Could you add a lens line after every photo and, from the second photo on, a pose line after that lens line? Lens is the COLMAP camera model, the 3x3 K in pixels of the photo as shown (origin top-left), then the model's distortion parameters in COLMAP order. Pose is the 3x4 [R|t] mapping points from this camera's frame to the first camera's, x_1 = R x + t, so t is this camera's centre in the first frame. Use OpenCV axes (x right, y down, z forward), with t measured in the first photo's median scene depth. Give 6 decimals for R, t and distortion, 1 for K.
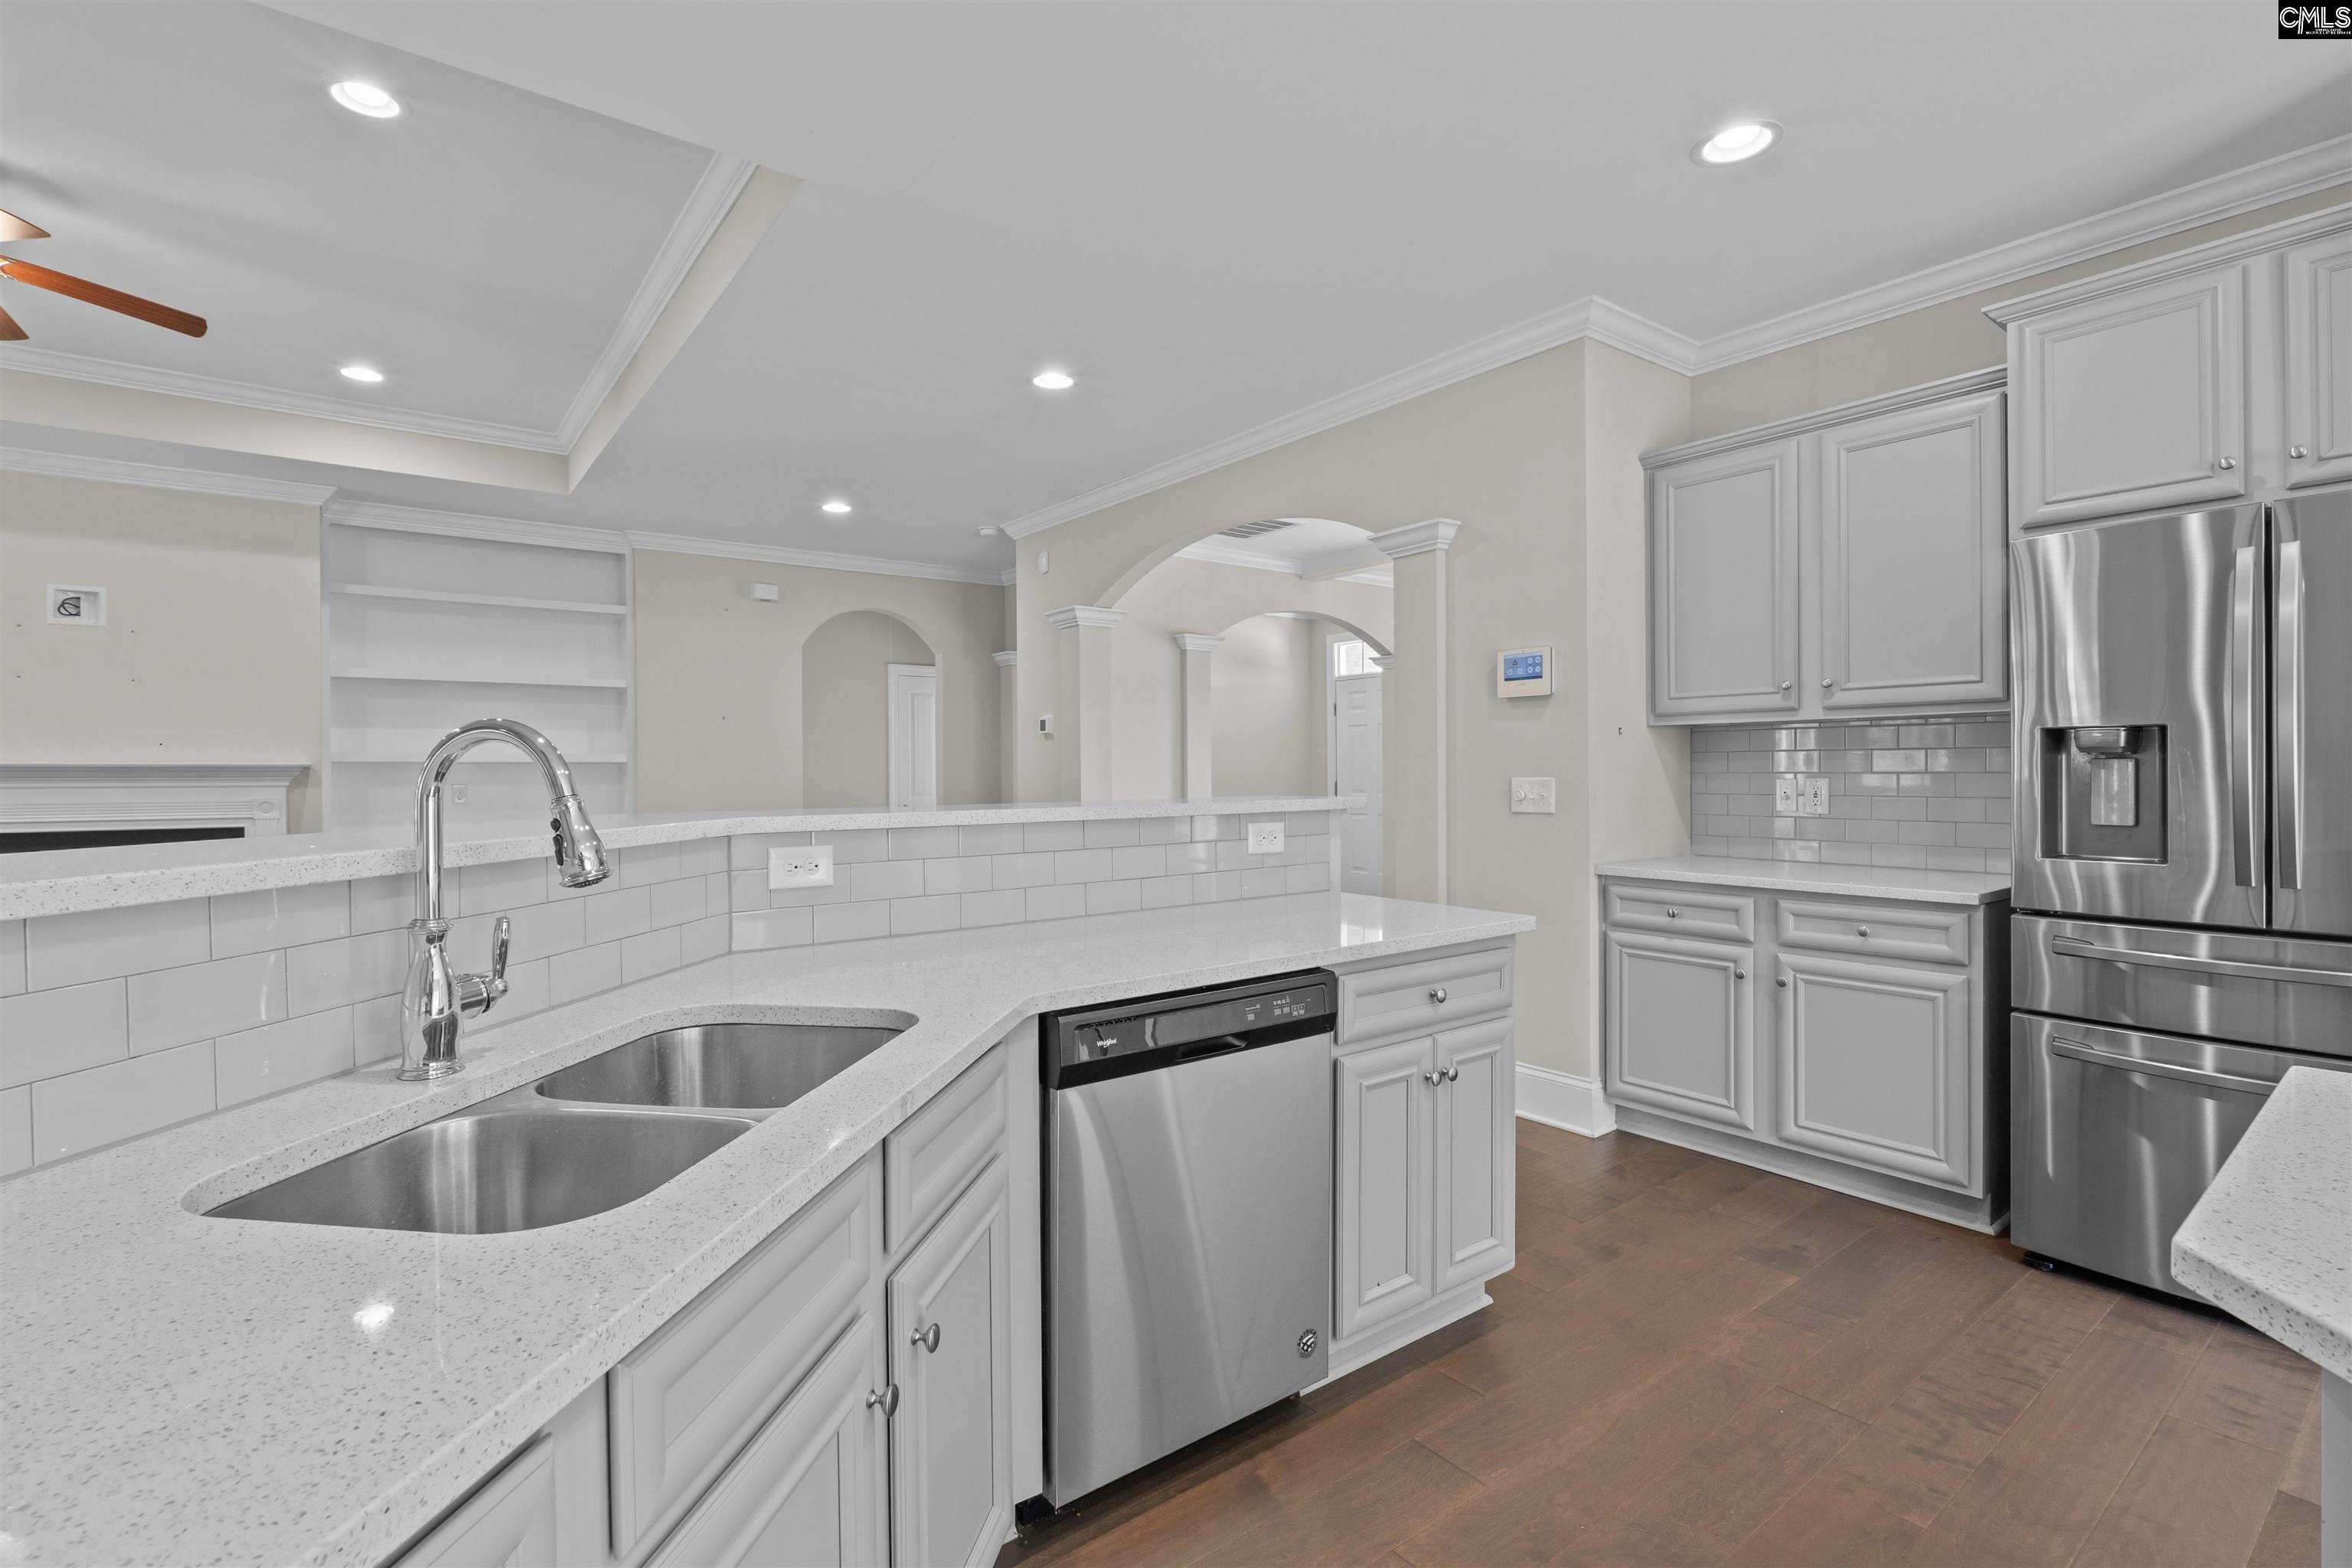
lens RADIAL K [[1077.8, 0, 1177.7], [0, 1077.8, 771.7], [0, 0, 1]] dist [-0.003815, -0.002214]
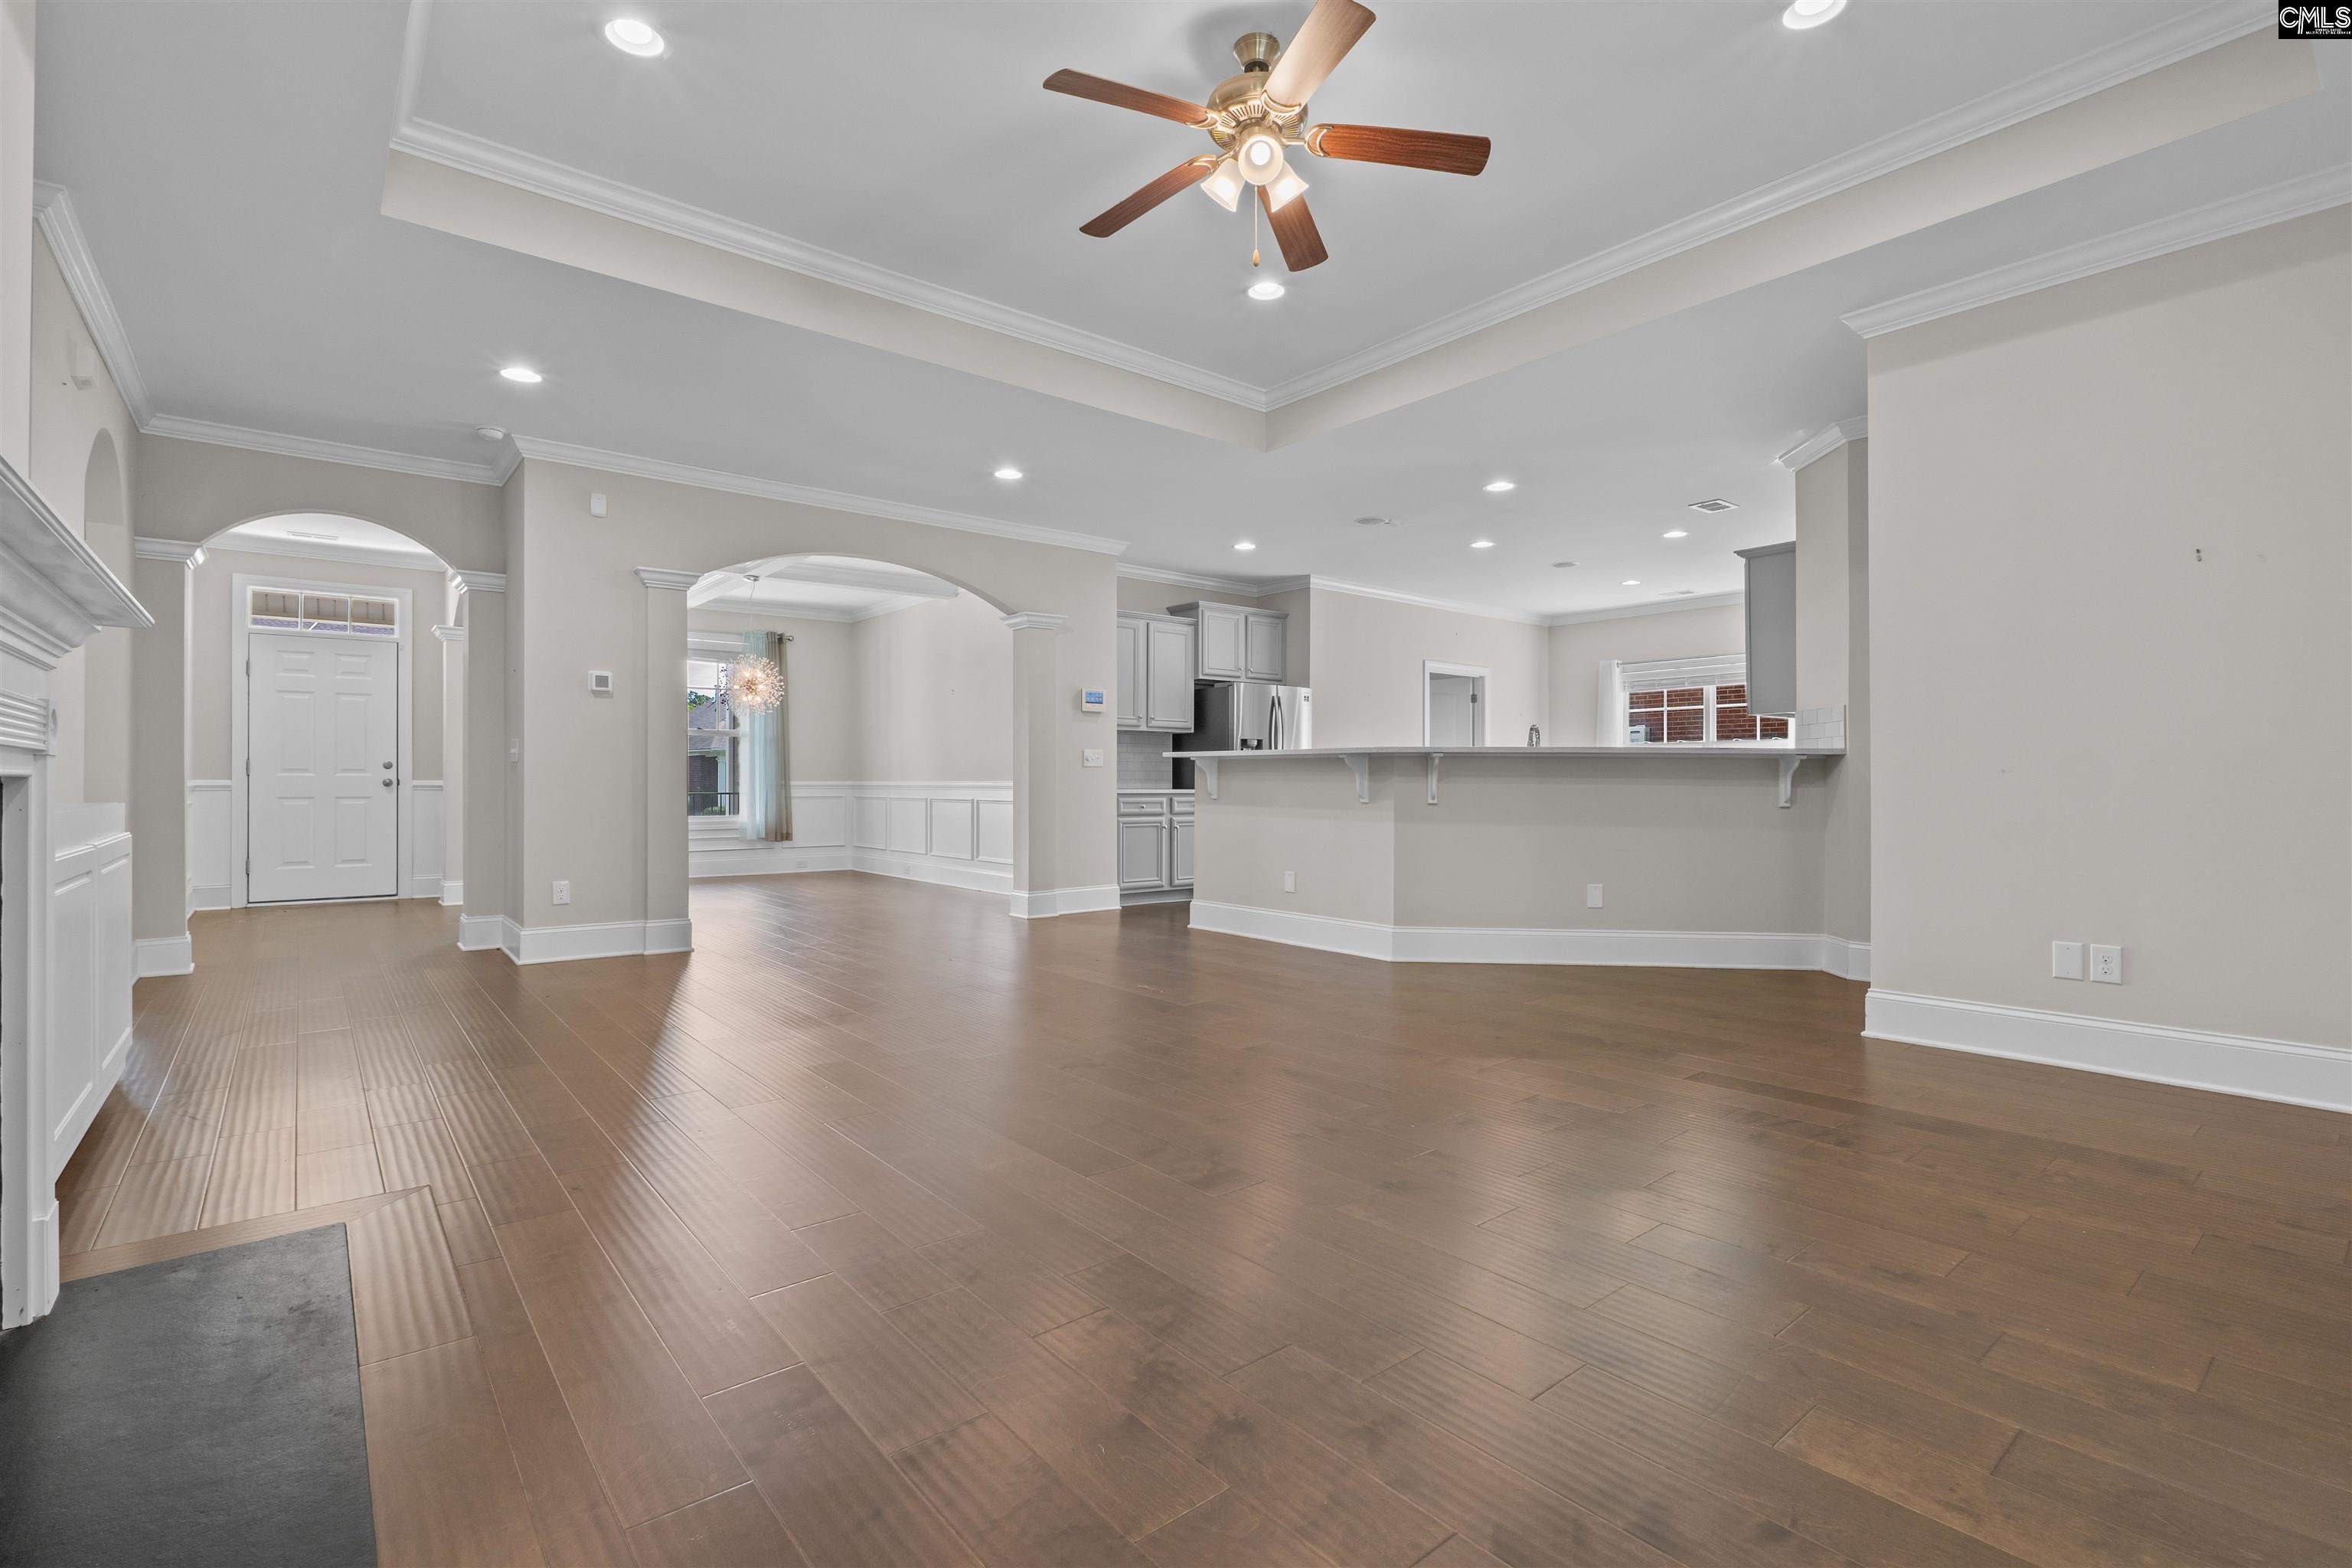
lens RADIAL K [[1077.8, 0, 1165.7], [0, 1077.8, 781.8], [0, 0, 1]] dist [-0.003815, -0.002214]
pose [[-0.021553, 0.006390, 0.999747, -1.494500], [-0.001288, 0.999979, -0.006419, 0.068444], [-0.999767, -0.001426, -0.021544, 0.755292]]
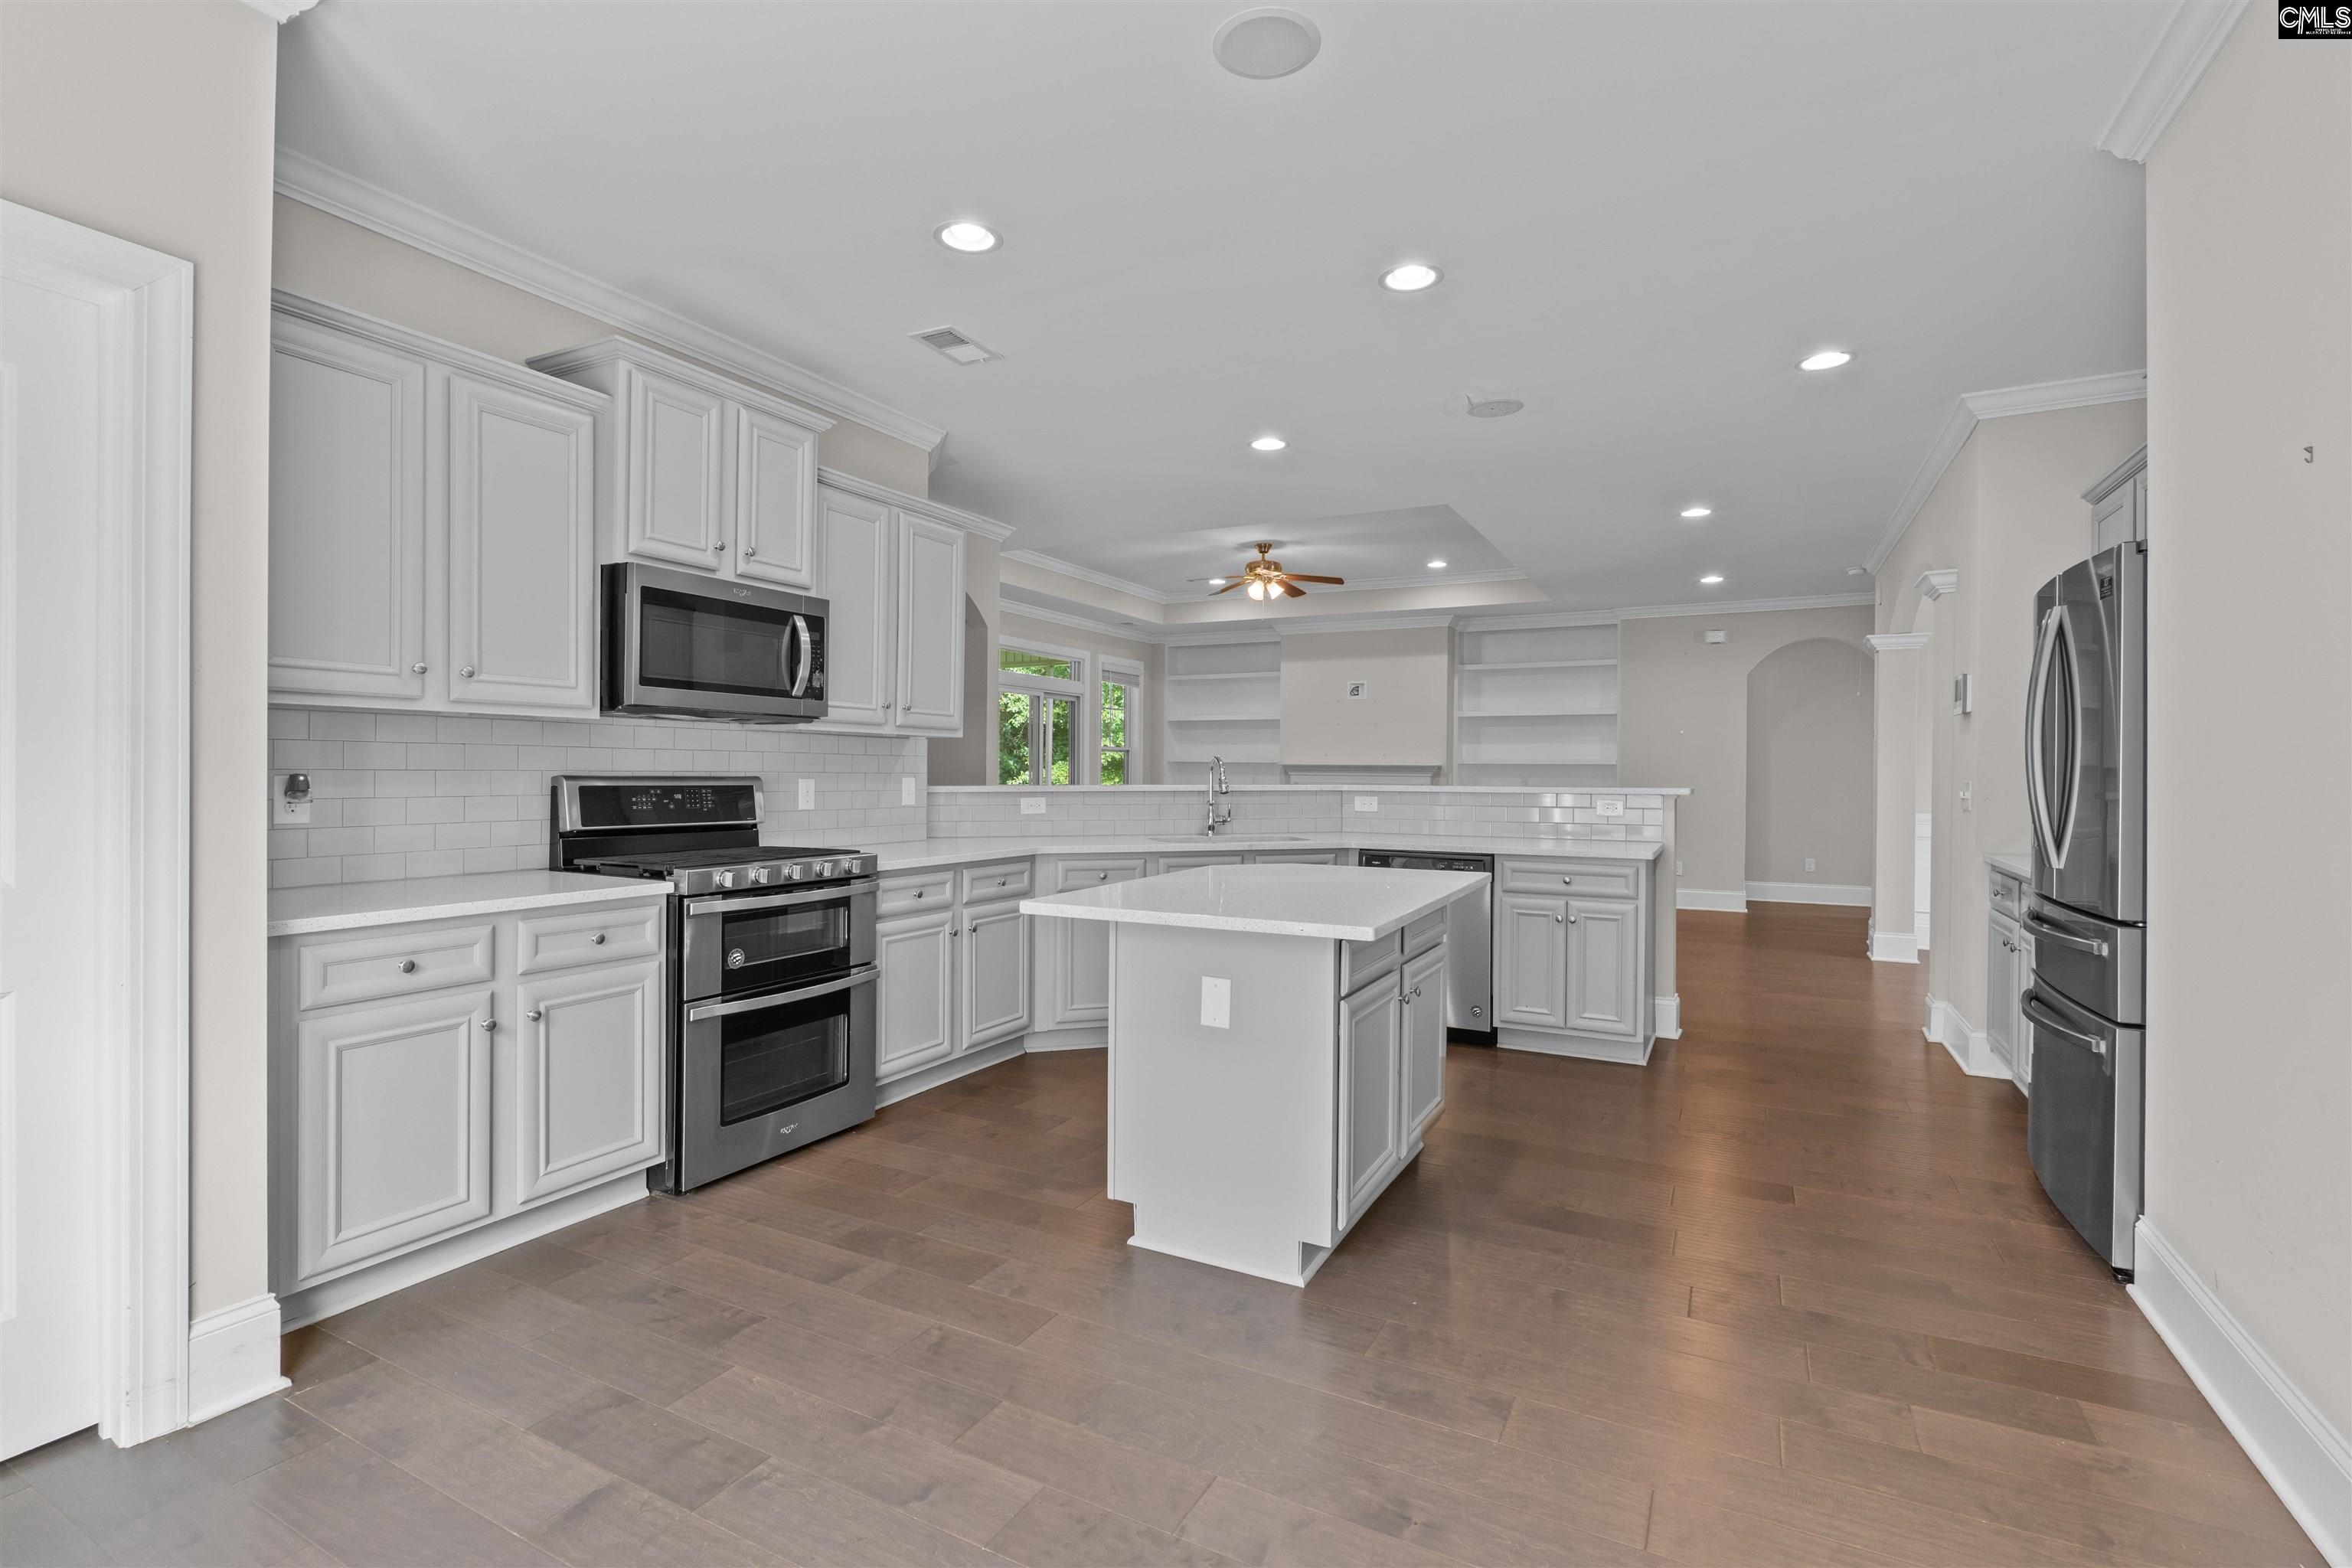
lens RADIAL K [[1077.8, 0, 1169.8], [0, 1077.8, 767.8], [0, 0, 1]] dist [-0.003815, -0.002214]
pose [[0.414636, 0.007410, -0.909957, 0.819327], [-0.011027, 0.999934, 0.003118, -0.002402], [0.909921, 0.008742, 0.414690, -0.247467]]
